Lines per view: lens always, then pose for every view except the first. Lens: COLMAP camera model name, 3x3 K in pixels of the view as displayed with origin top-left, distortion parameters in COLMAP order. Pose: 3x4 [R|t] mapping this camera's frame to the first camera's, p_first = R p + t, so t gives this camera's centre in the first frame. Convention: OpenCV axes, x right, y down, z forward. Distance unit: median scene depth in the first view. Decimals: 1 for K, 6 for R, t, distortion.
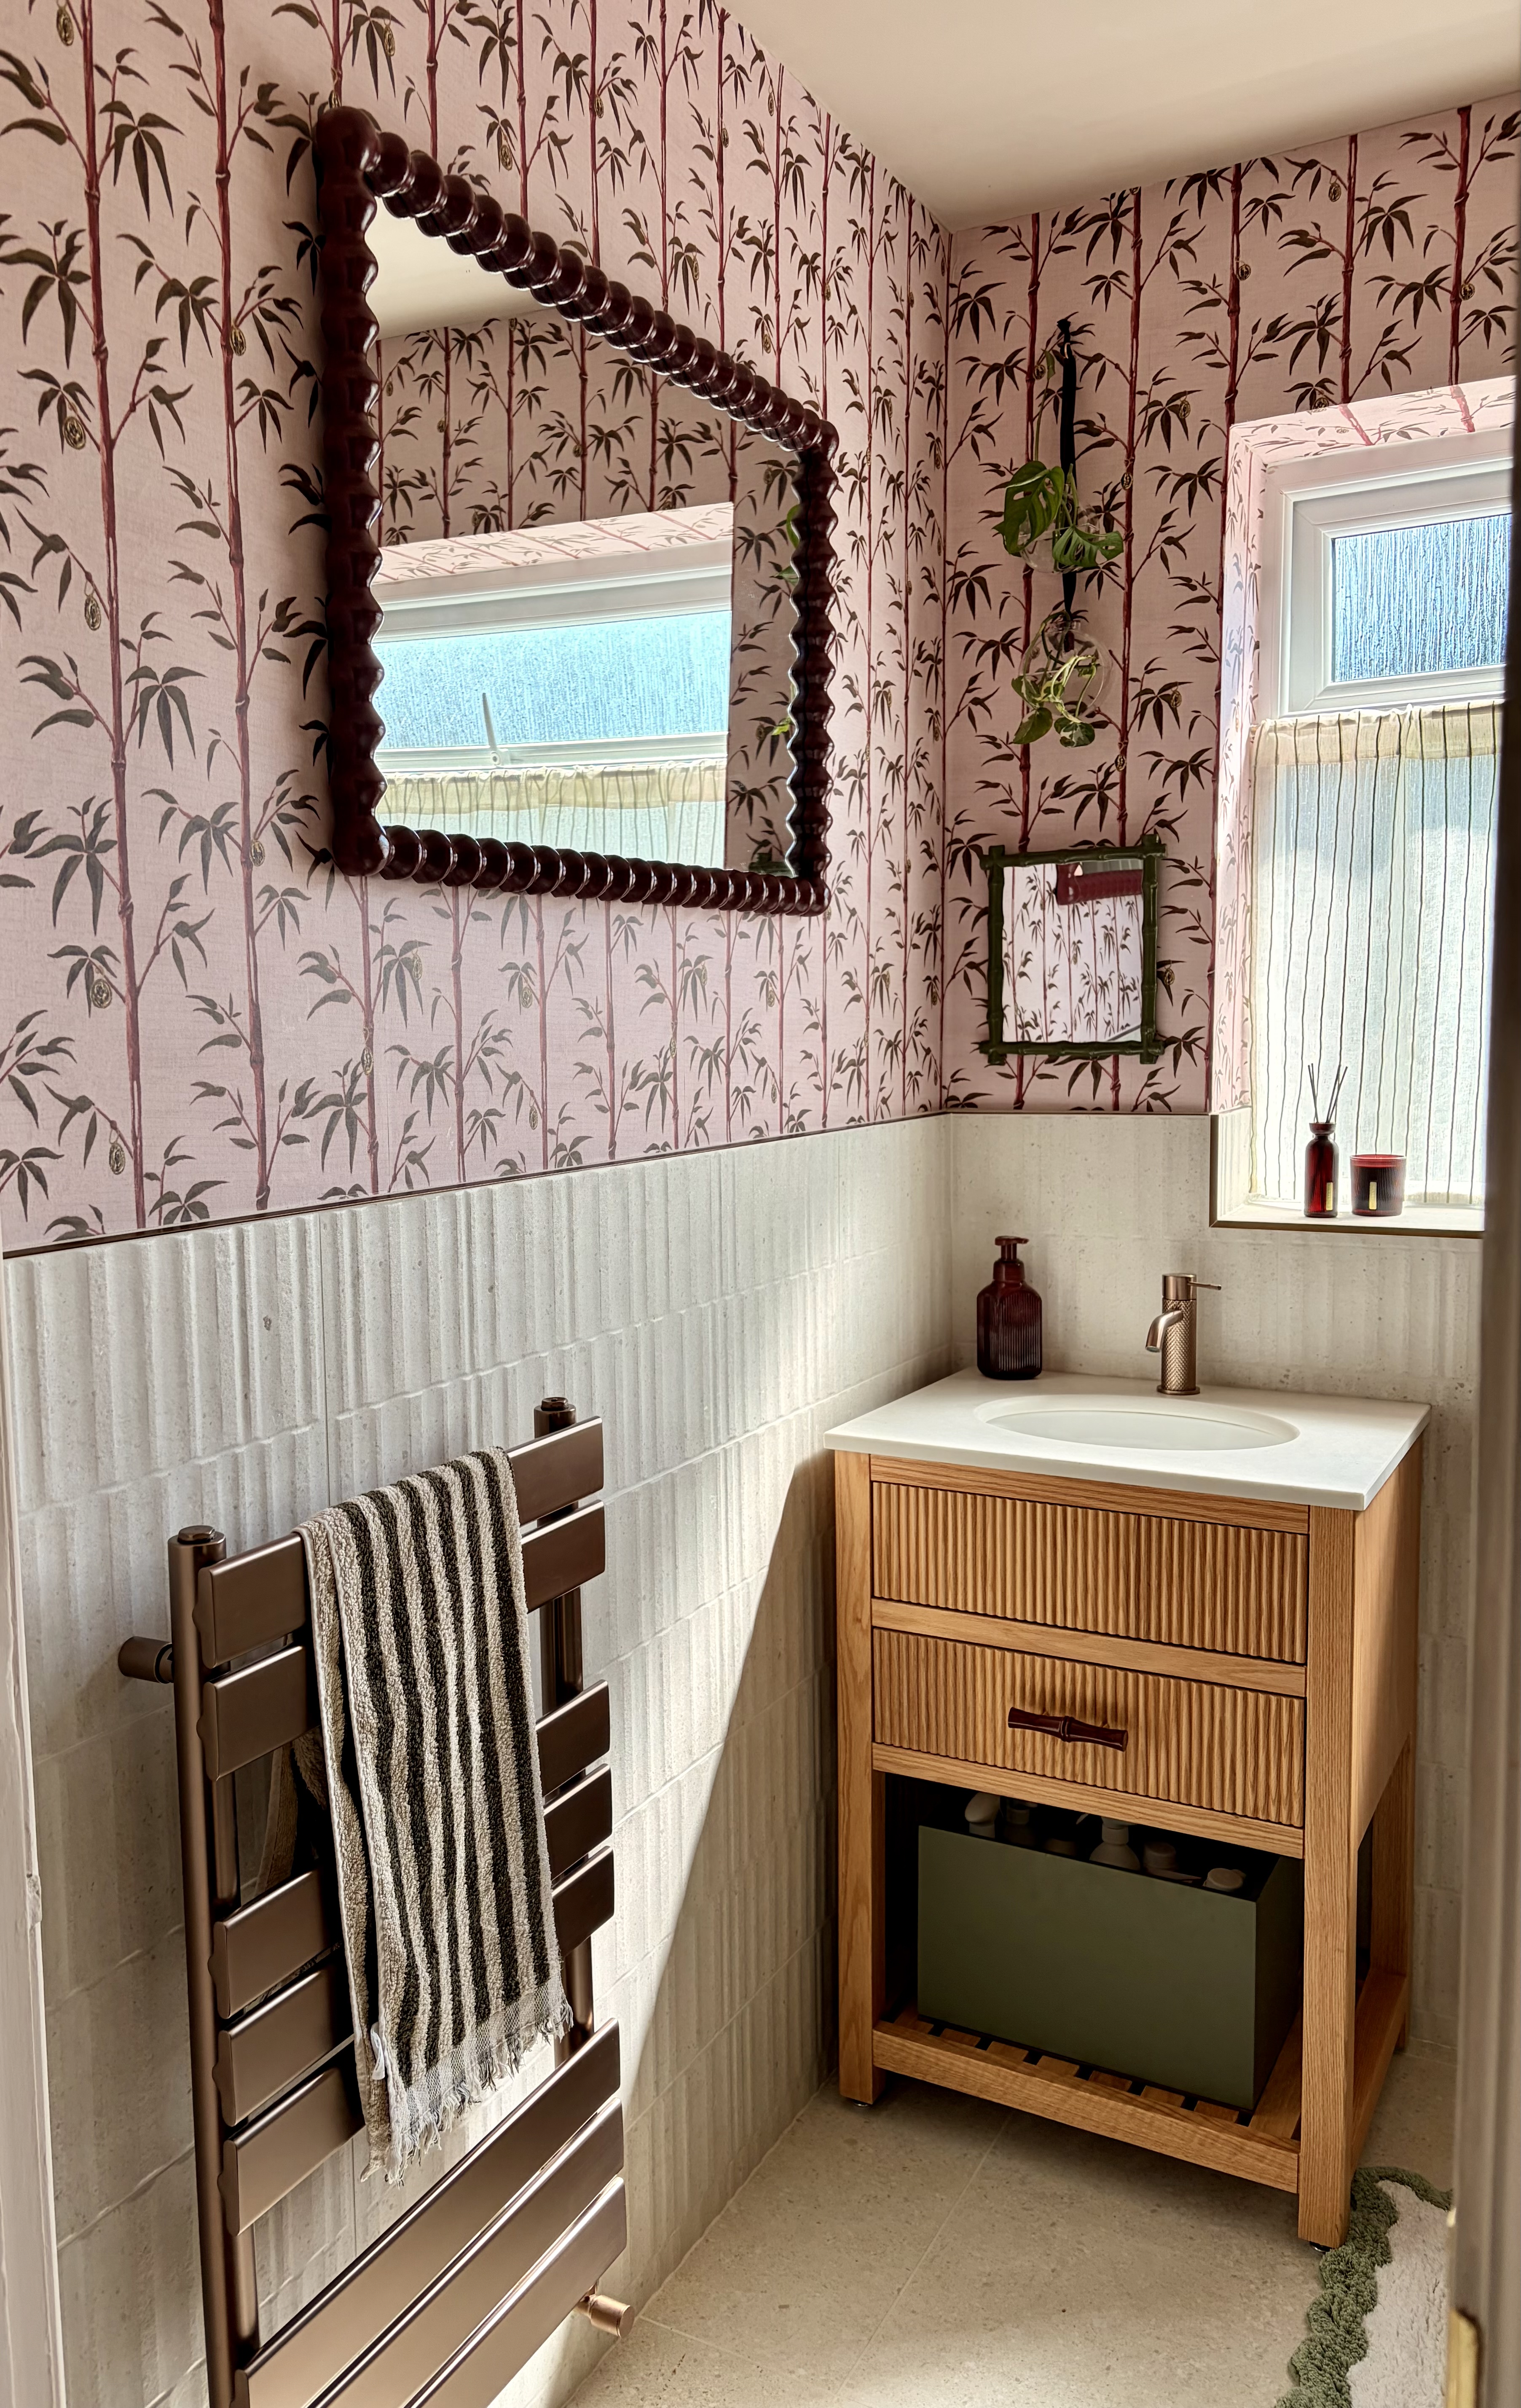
lens RADIAL K [[1834.5, 0, 613.3], [0, 1834.5, 1207.8], [0, 0, 1]] dist [0.042704, -0.050196]
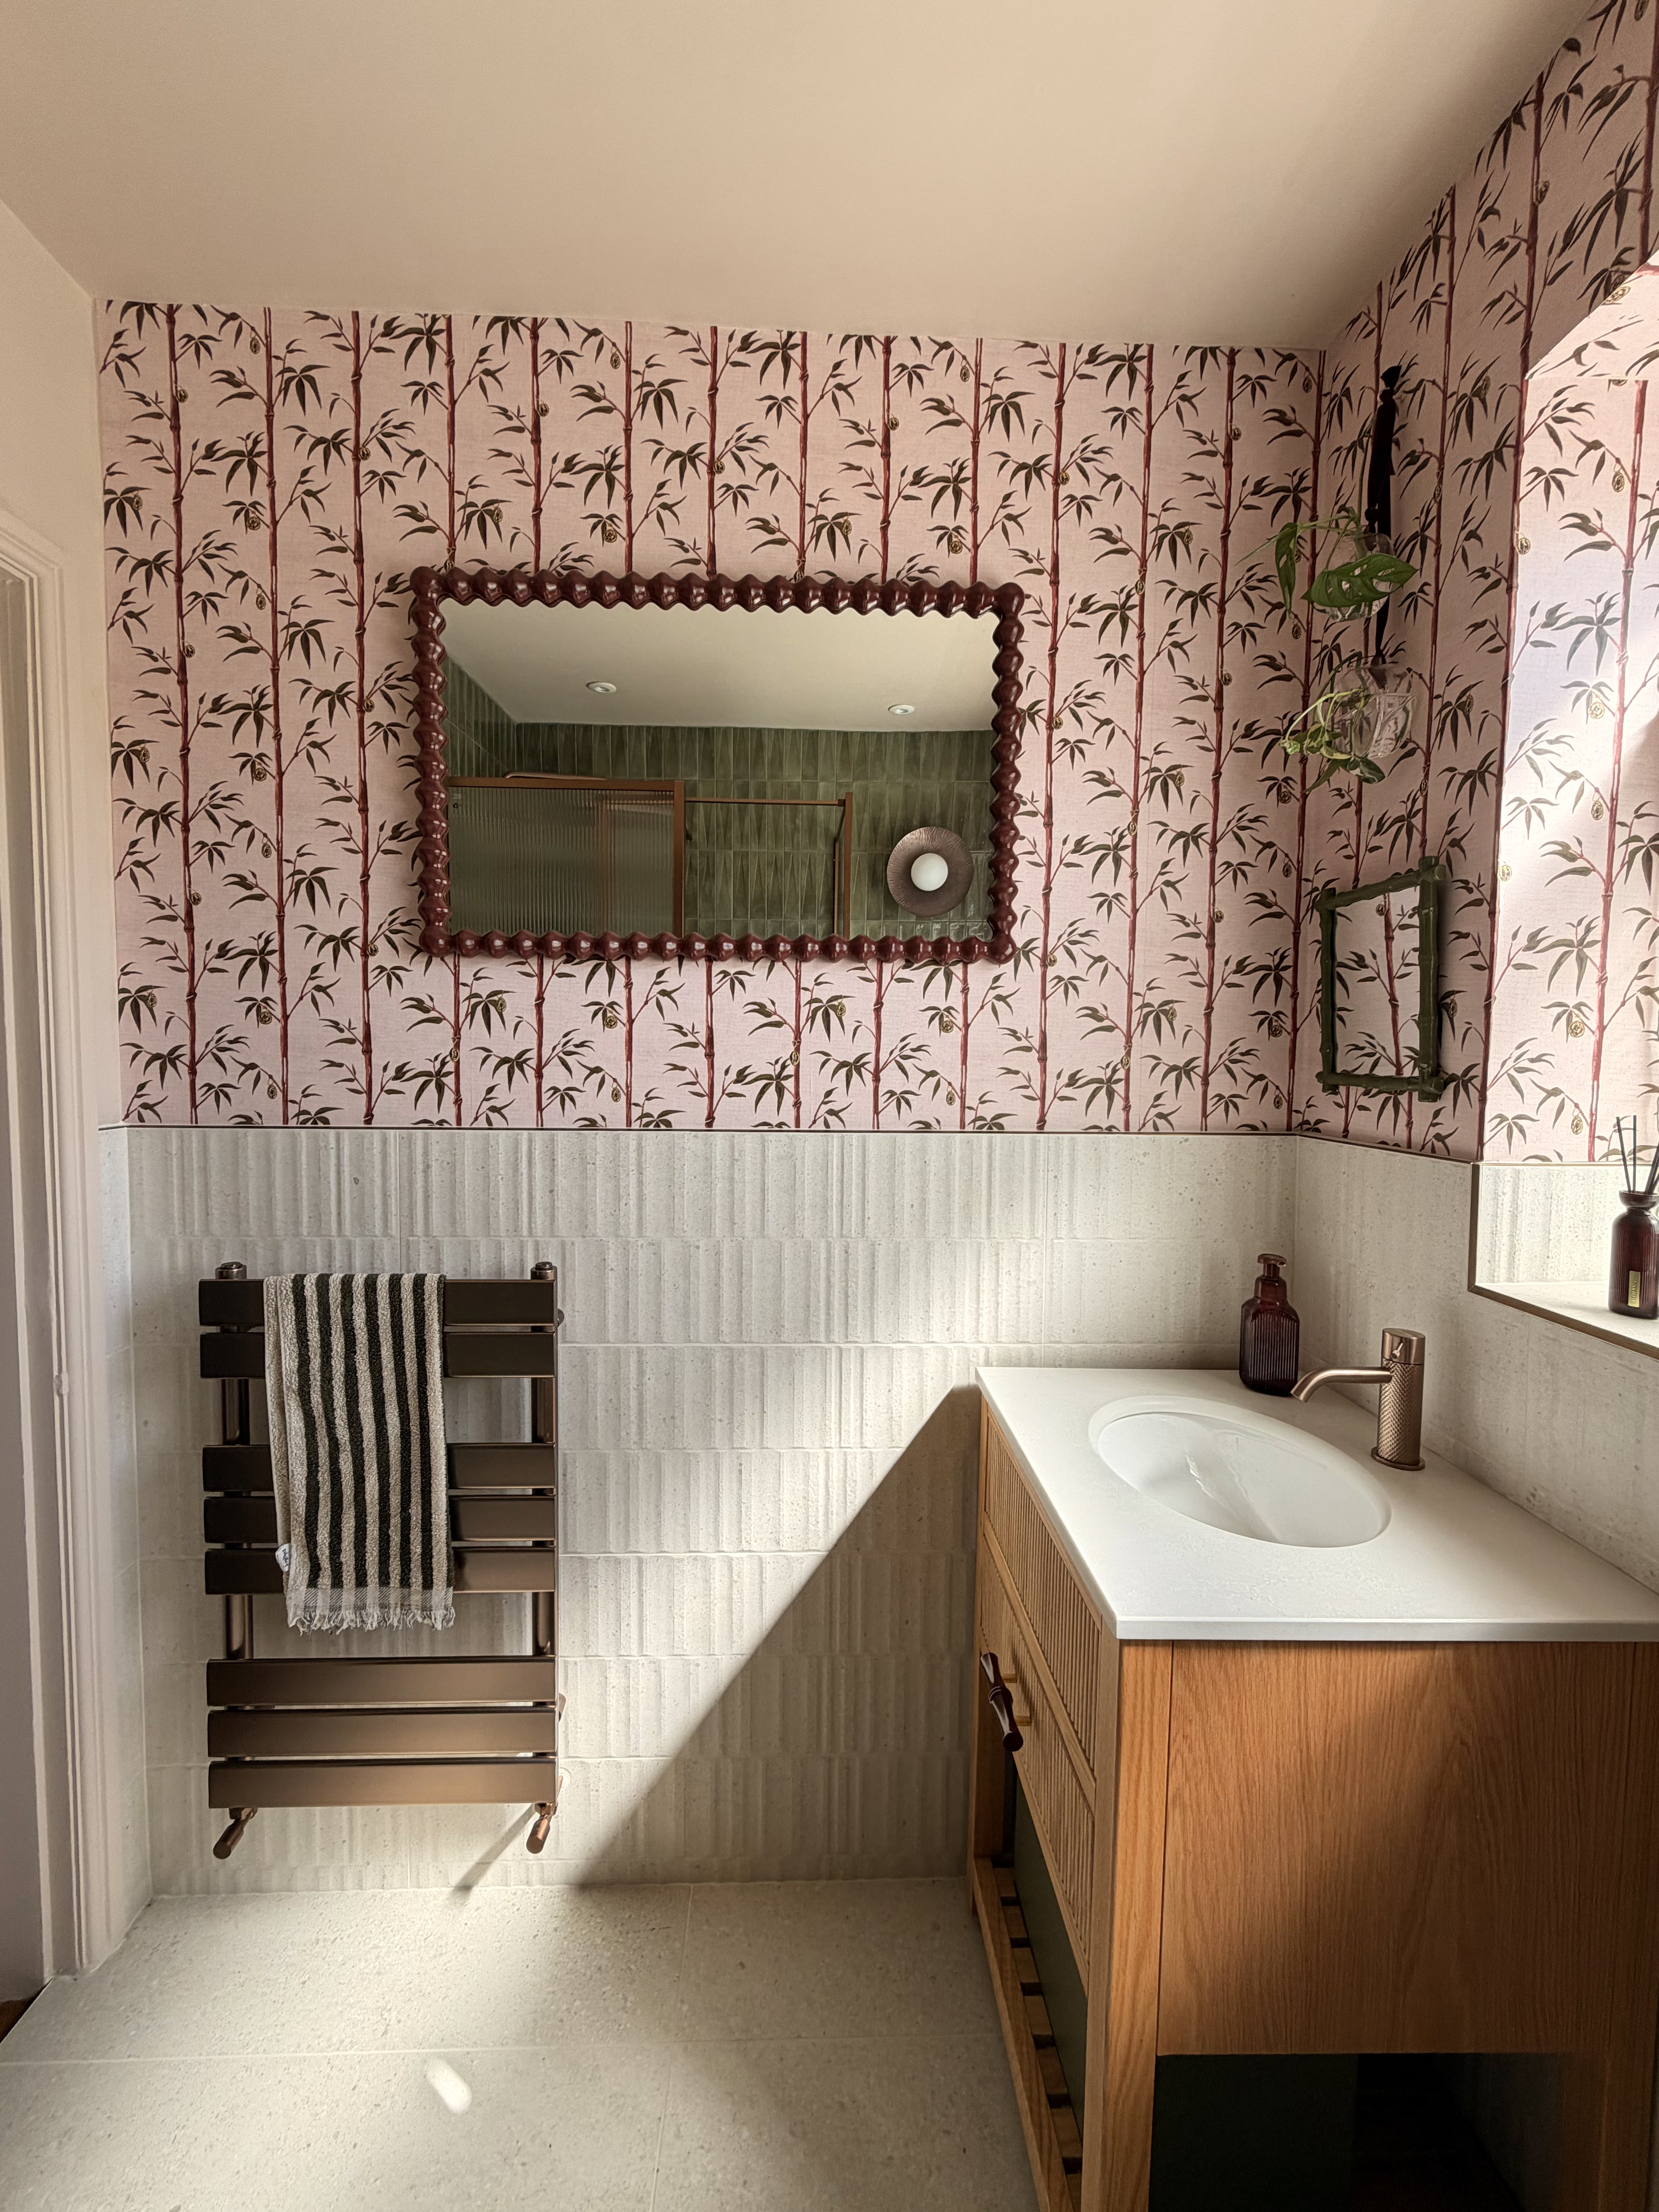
lens RADIAL K [[875.7, 0, 828.7], [0, 875.7, 1100.0], [0, 0, 1]] dist [0.000223, -0.000321]
pose [[0.535044, 0.065362, -0.842292, 0.522423], [-0.107521, 0.994163, 0.008847, -0.052519], [0.837954, 0.085831, 0.538949, 0.528951]]
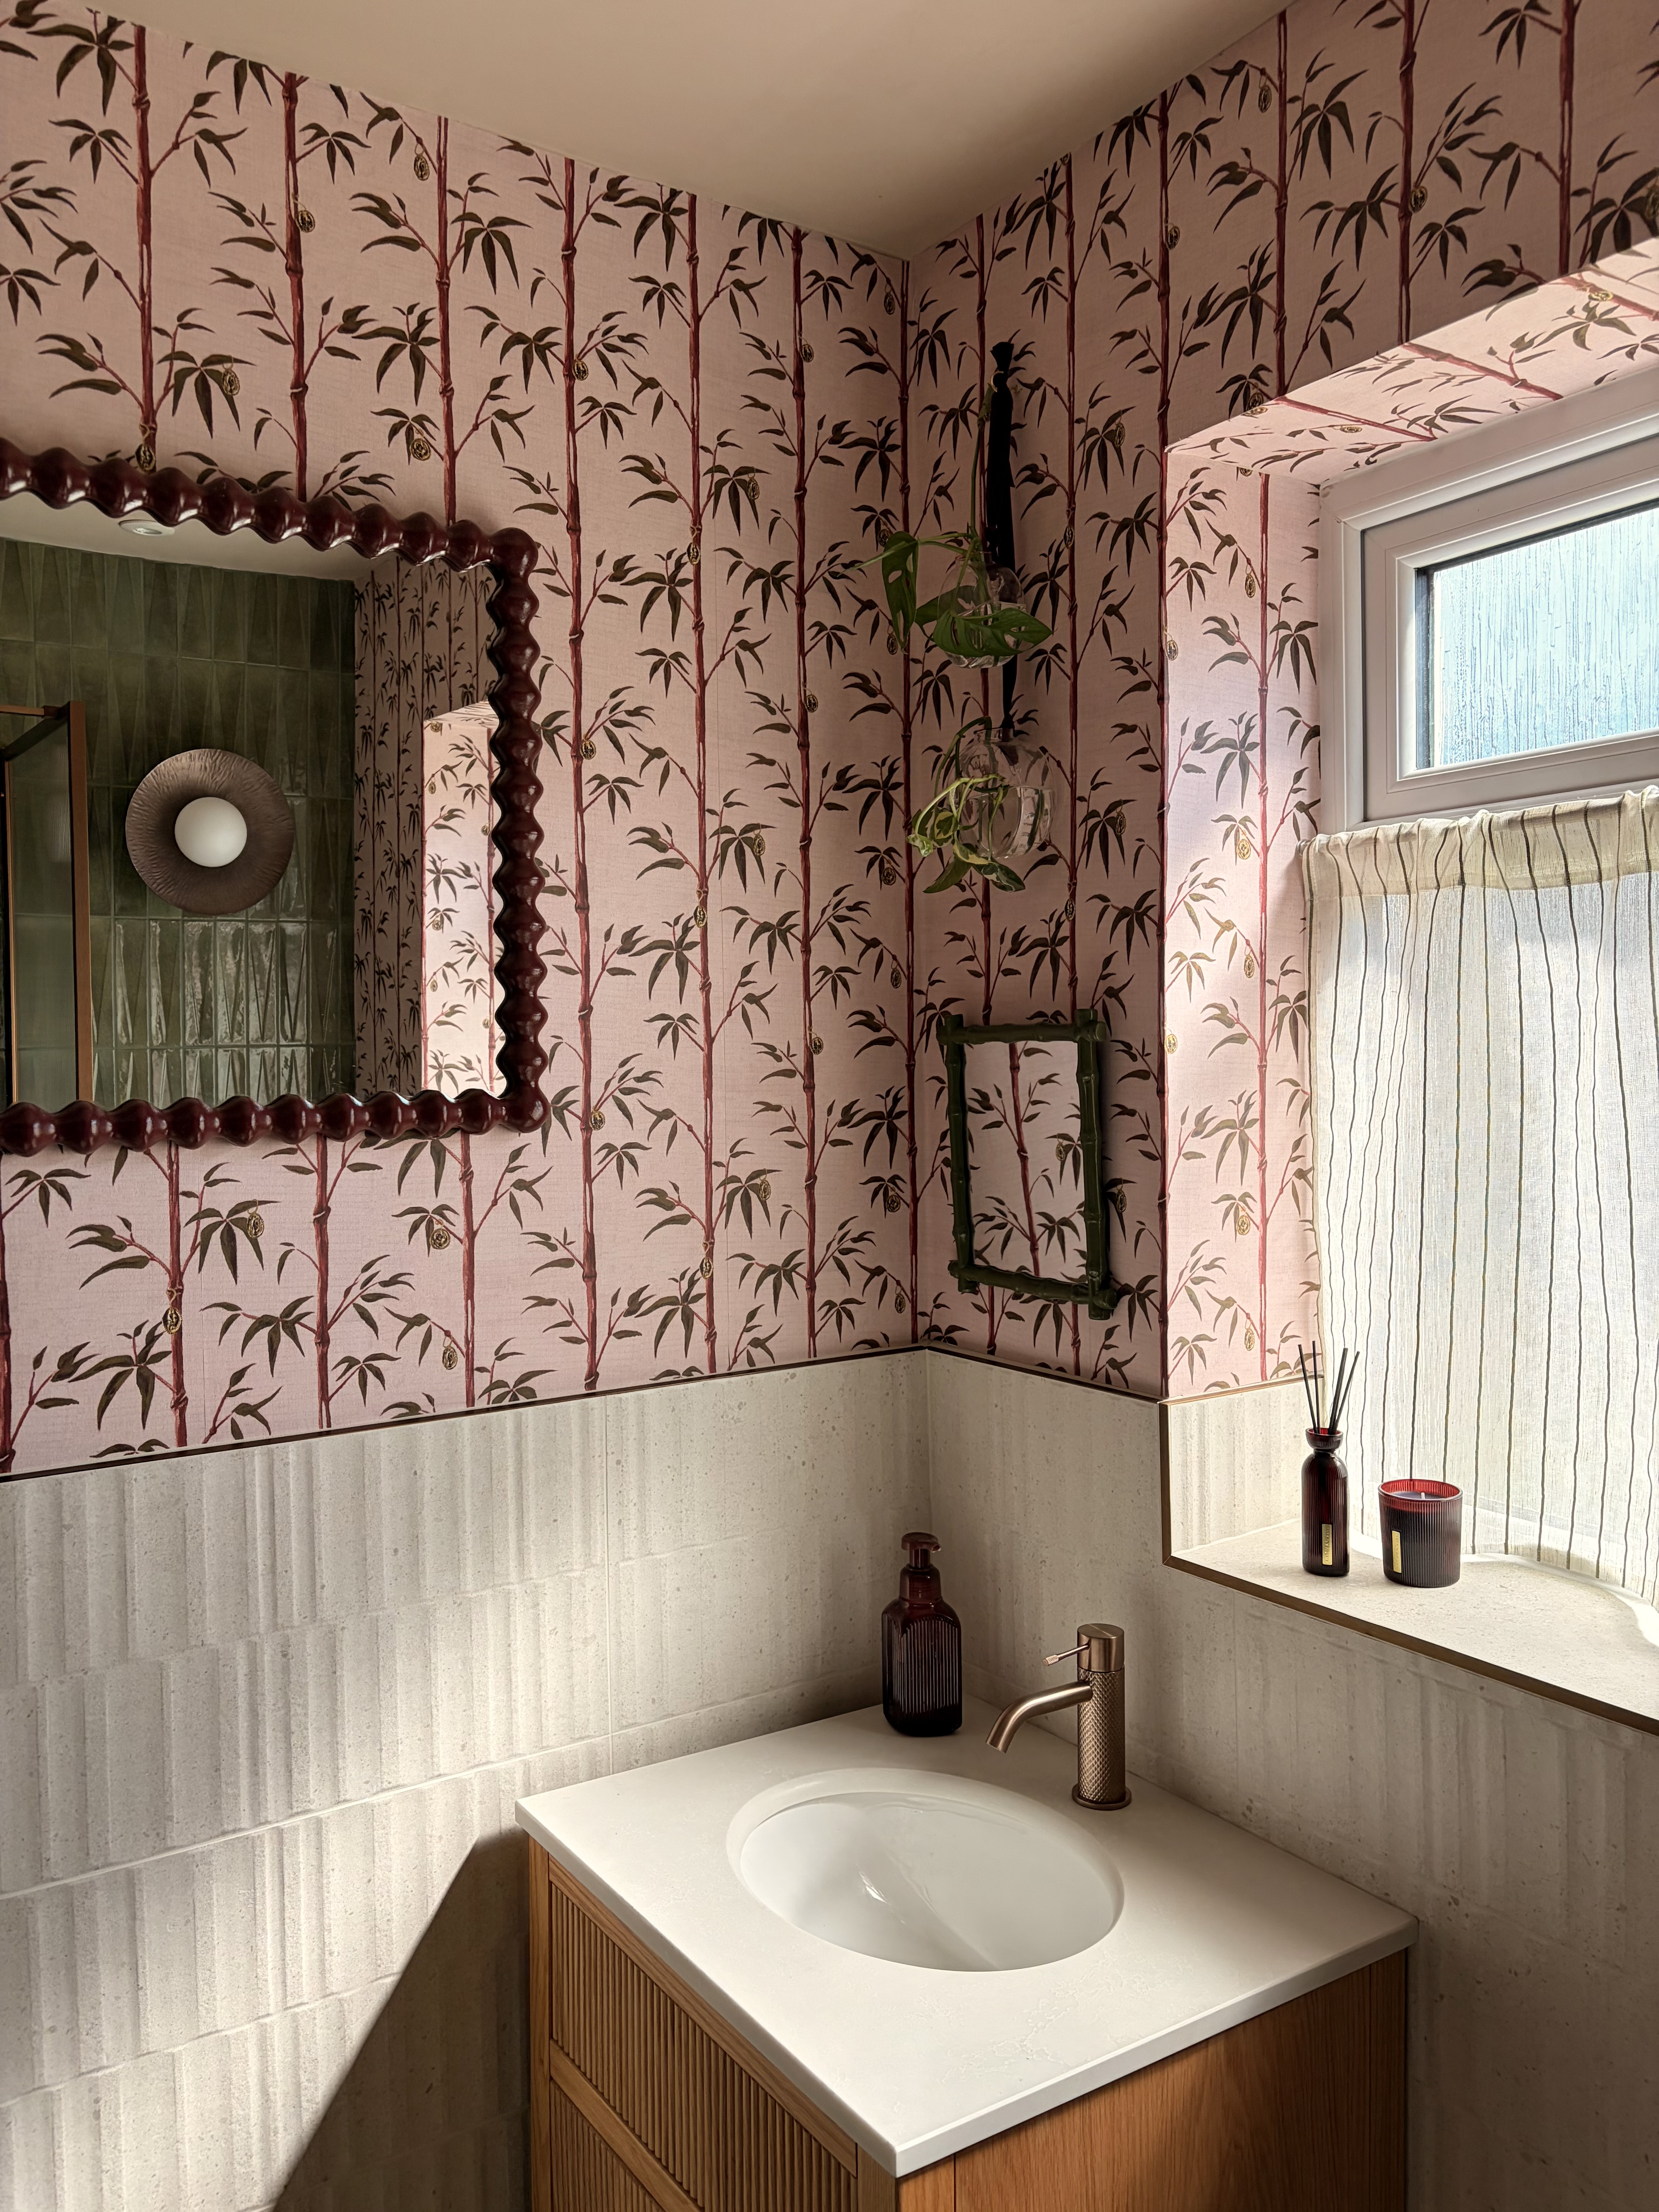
lens RADIAL K [[1673.0, 0, 819.5], [0, 1673.0, 1097.1], [0, 0, 1]] dist [0.045464, -0.050232]
pose [[0.899683, 0.015746, -0.436259, 0.497406], [-0.044502, 0.997451, -0.055774, -0.128606], [0.434269, 0.069593, 0.898091, 0.370074]]
